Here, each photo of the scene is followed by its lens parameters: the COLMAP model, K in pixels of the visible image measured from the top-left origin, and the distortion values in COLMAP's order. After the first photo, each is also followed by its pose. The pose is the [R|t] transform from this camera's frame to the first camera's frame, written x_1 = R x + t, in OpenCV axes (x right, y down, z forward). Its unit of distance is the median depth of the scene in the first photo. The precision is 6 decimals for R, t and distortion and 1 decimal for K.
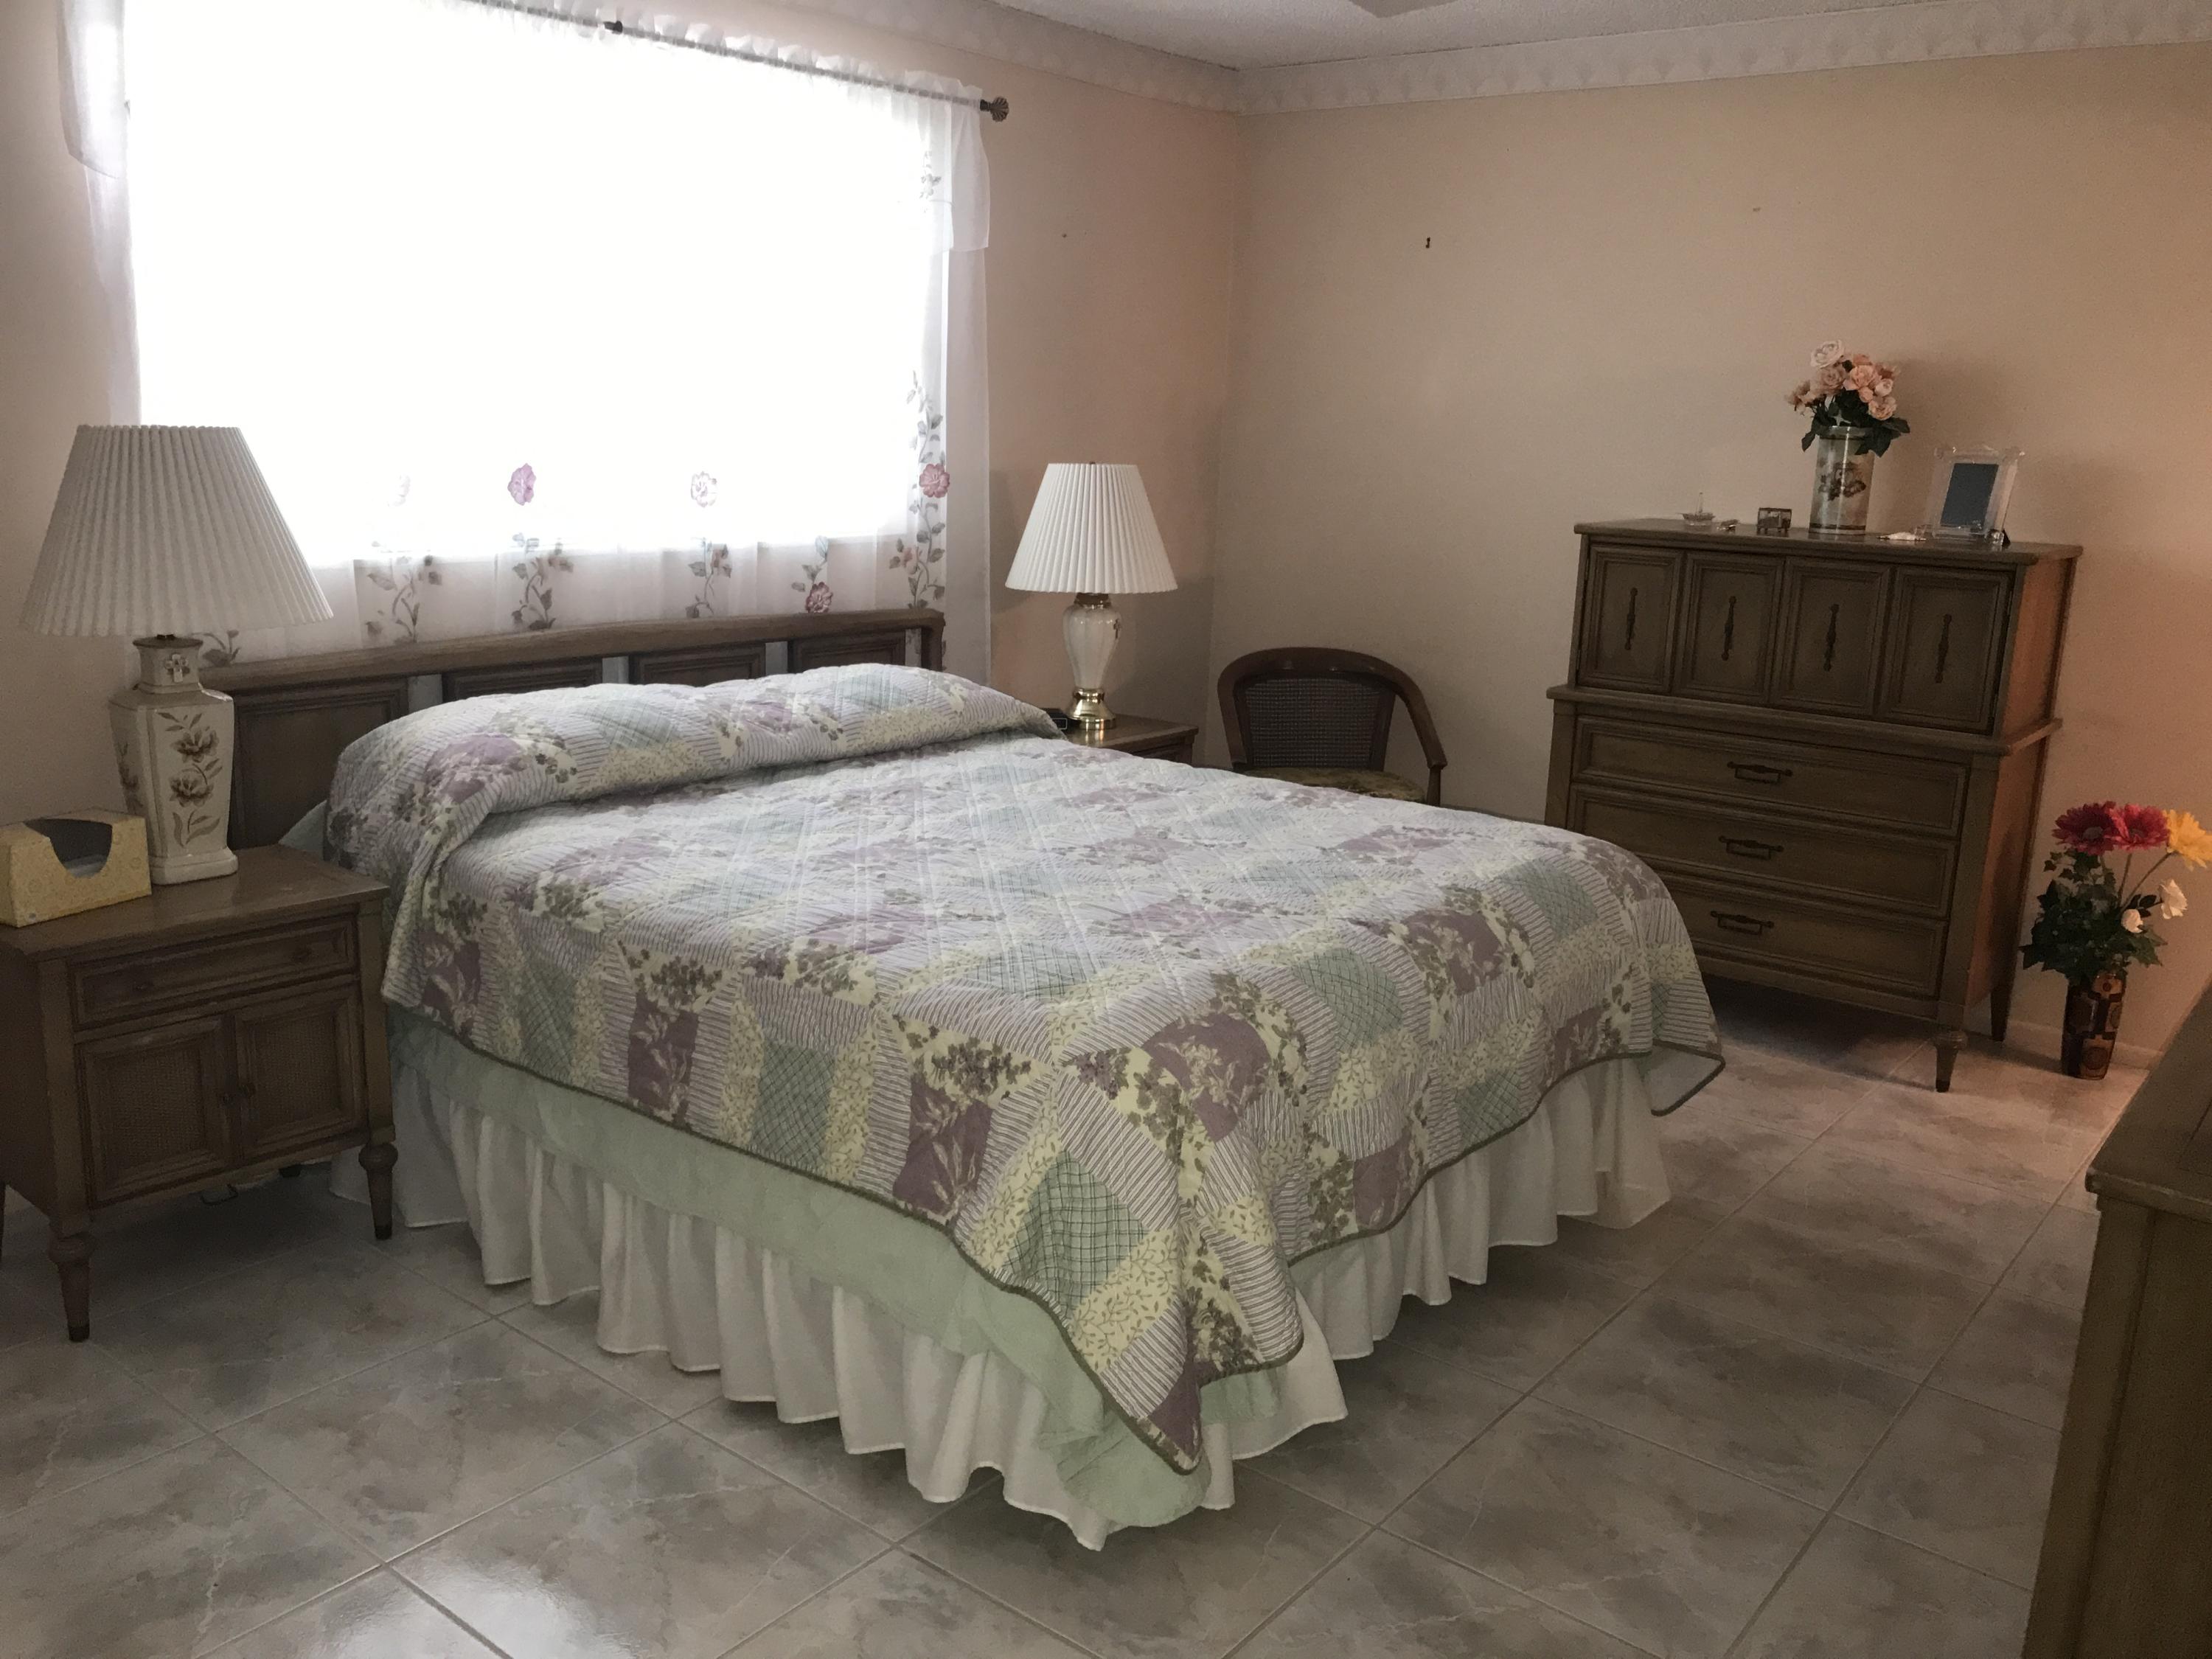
lens RADIAL K [[1806.0, 0, 1088.1], [0, 1806.0, 827.1], [0, 0, 1]] dist [0.007459, 0.001664]
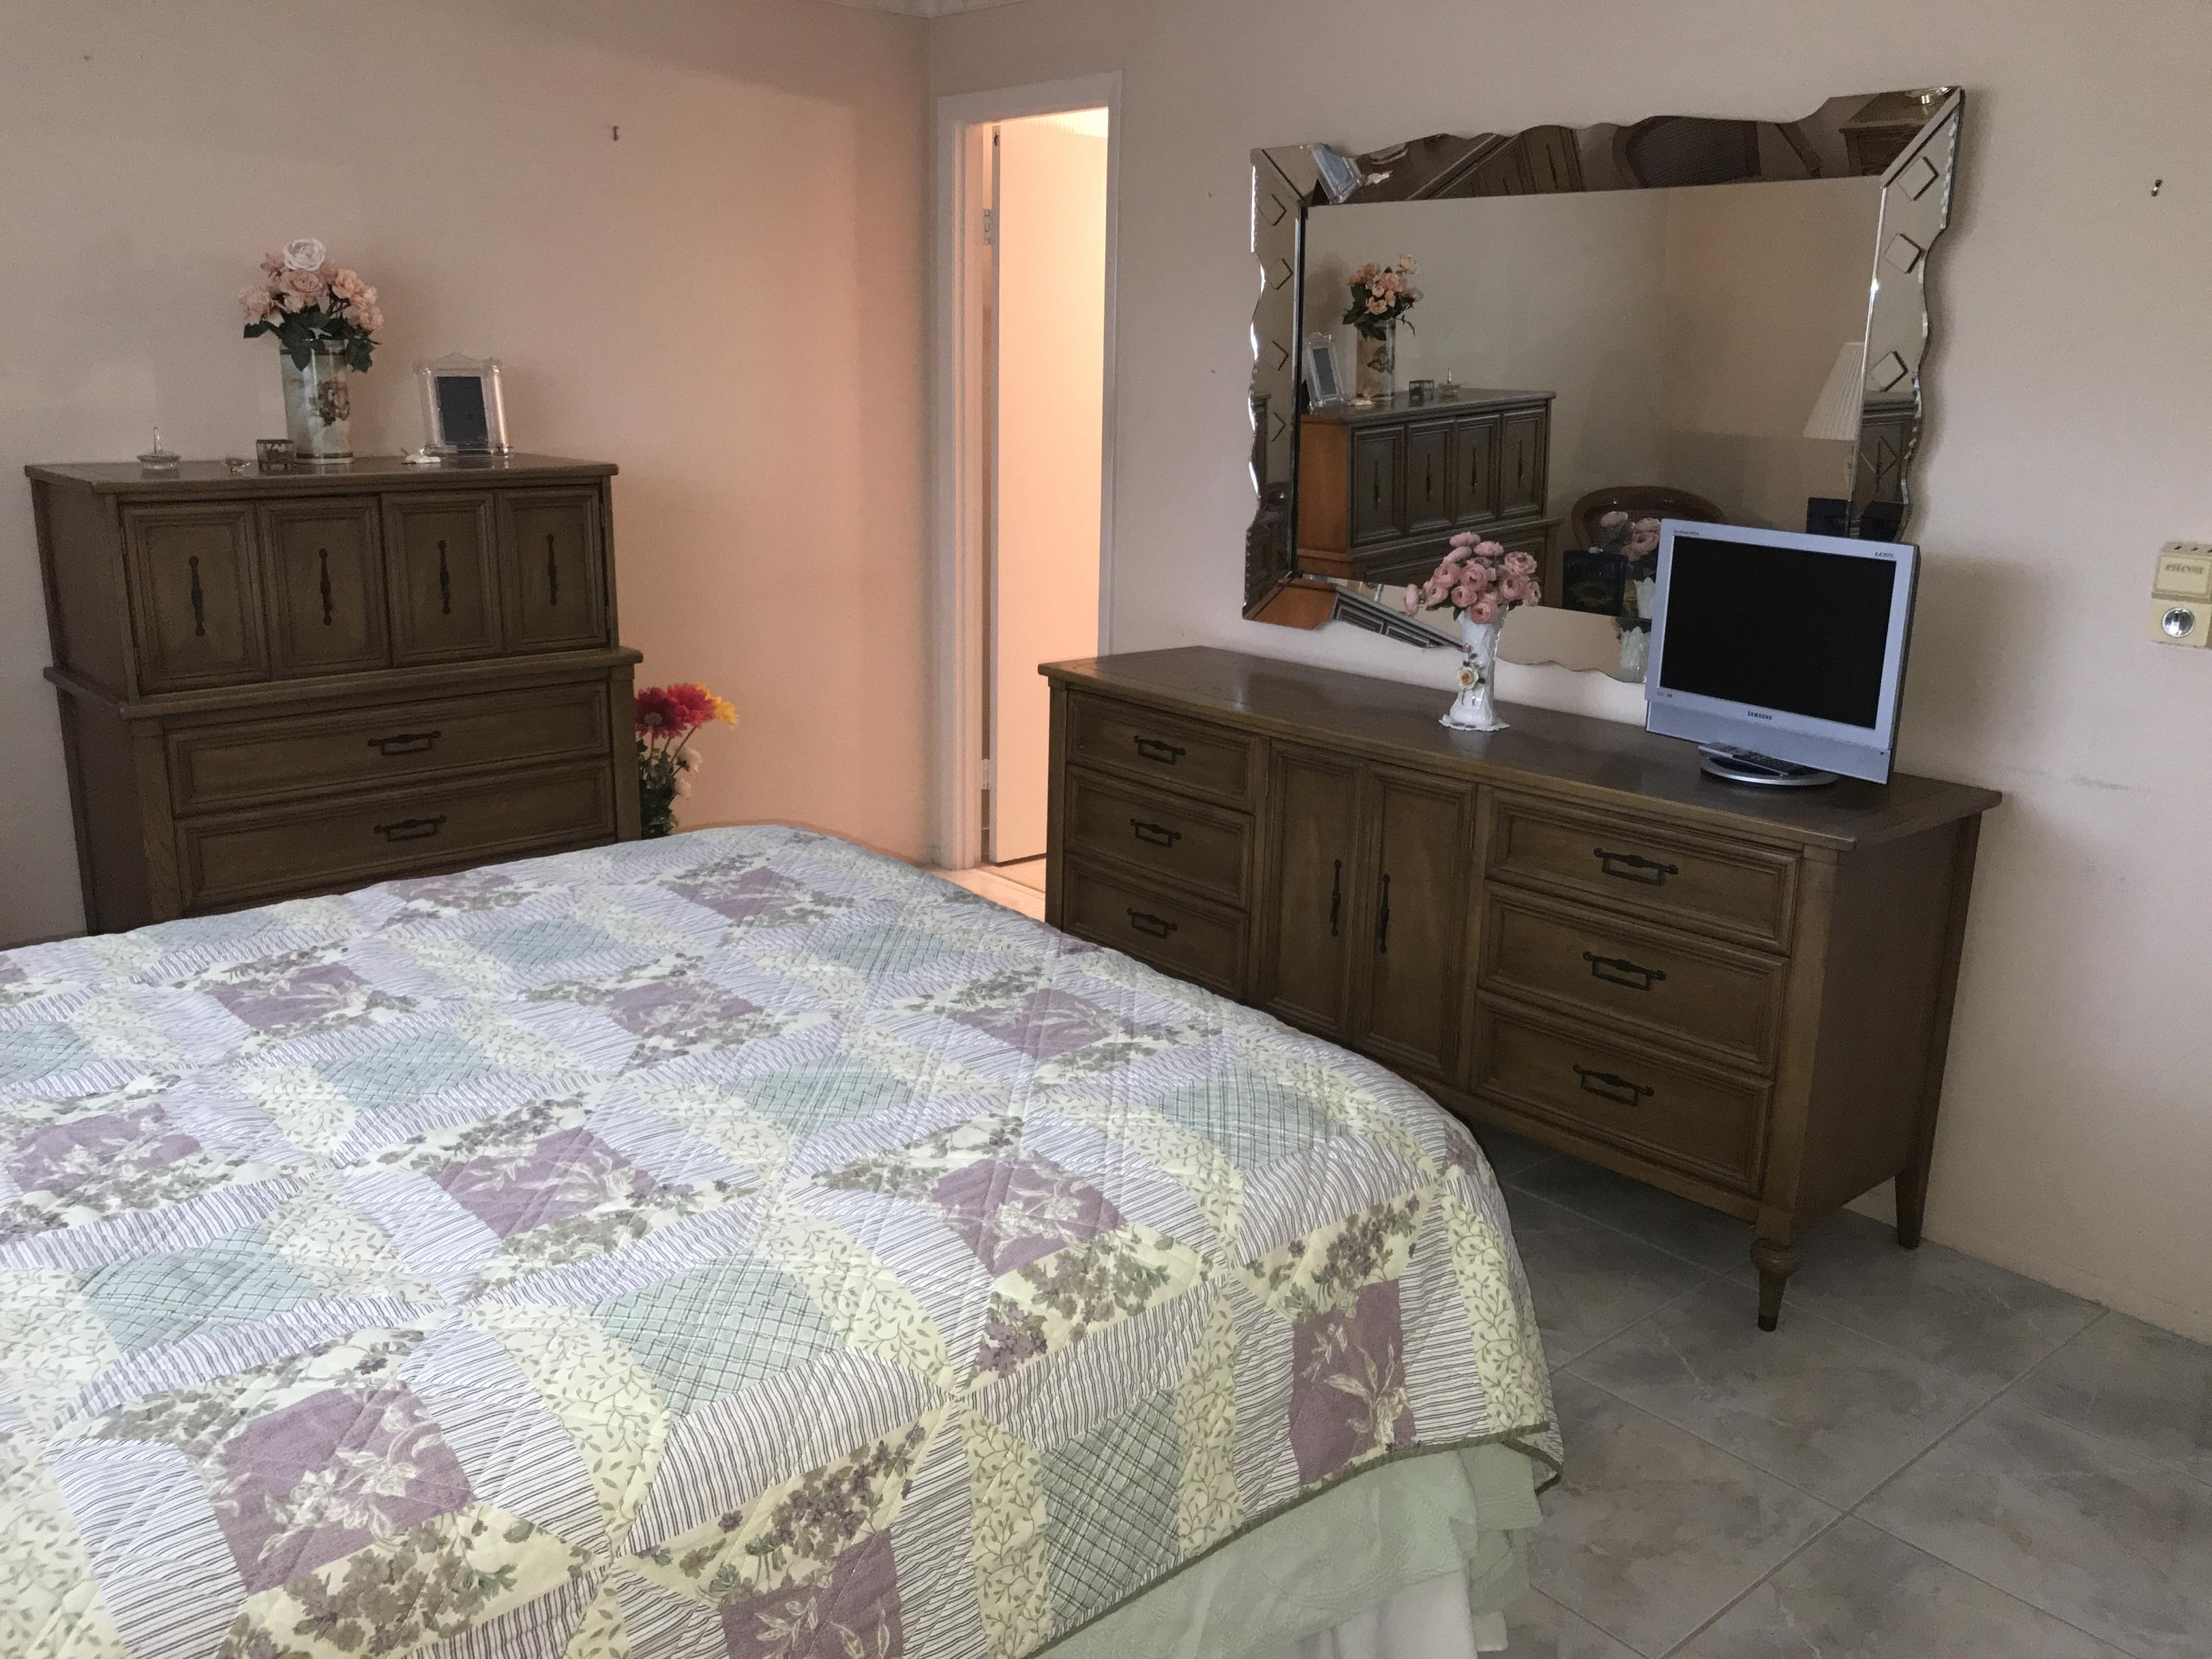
lens RADIAL K [[1806.0, 0, 1088.3], [0, 1806.0, 832.9], [0, 0, 1]] dist [0.007459, 0.001664]
pose [[0.193058, -0.286069, 0.938559, -0.569402], [0.216153, 0.945454, 0.243709, -0.185685], [-0.957082, 0.155823, 0.244362, 0.675379]]
